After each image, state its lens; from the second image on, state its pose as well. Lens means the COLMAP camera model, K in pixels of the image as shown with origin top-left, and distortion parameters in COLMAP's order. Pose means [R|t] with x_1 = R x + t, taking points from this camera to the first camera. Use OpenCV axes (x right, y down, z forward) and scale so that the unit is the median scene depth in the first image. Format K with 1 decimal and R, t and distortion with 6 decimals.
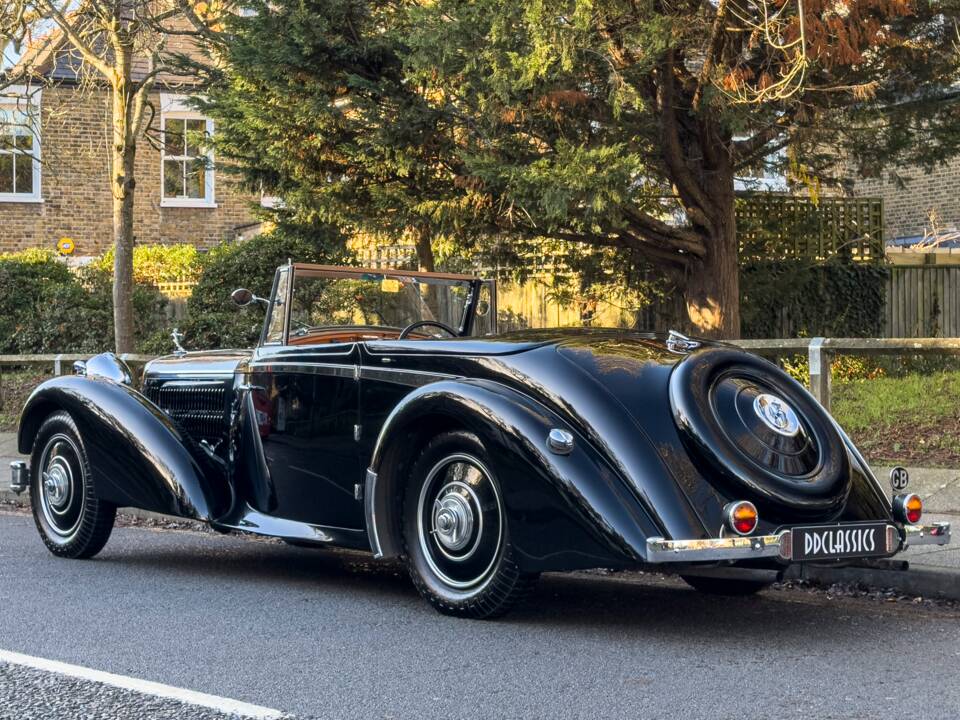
lens RADIAL K [[1880.3, 0, 480.0], [0, 1880.3, 360.0], [0, 0, 1]] dist [-0.281237, 2.861064]
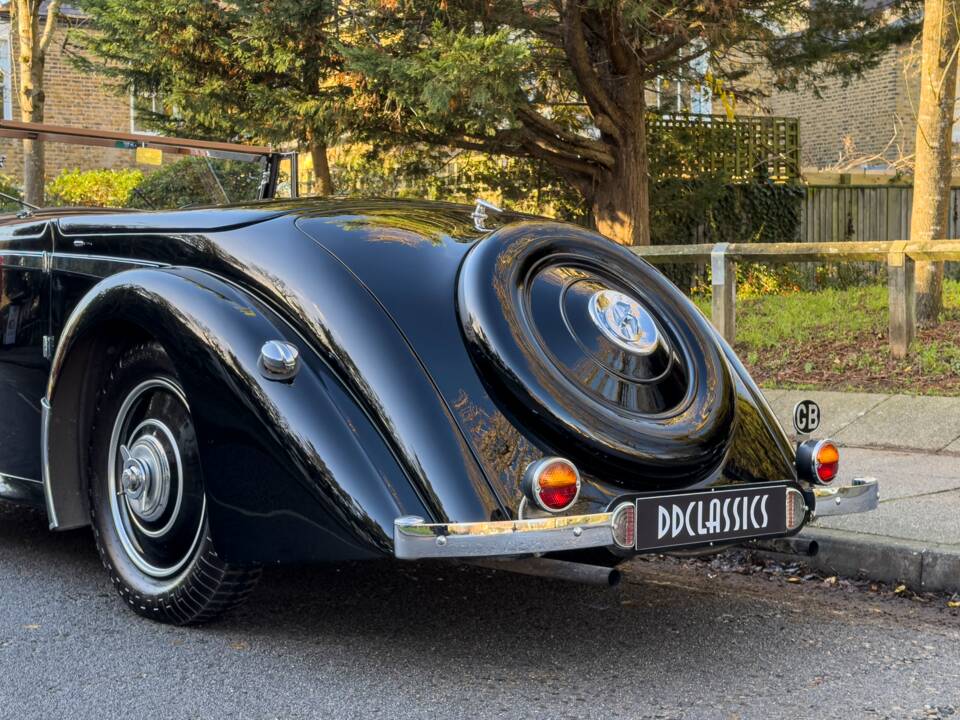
lens RADIAL K [[1808.3, 0, 480.0], [0, 1808.3, 360.0], [0, 0, 1]] dist [-0.292796, 2.787374]
pose [[0.999312, 0.001675, 0.037040, 0.029722], [-0.003296, 0.999038, 0.043740, 0.005450], [-0.036932, -0.043832, 0.998356, 0.128869]]
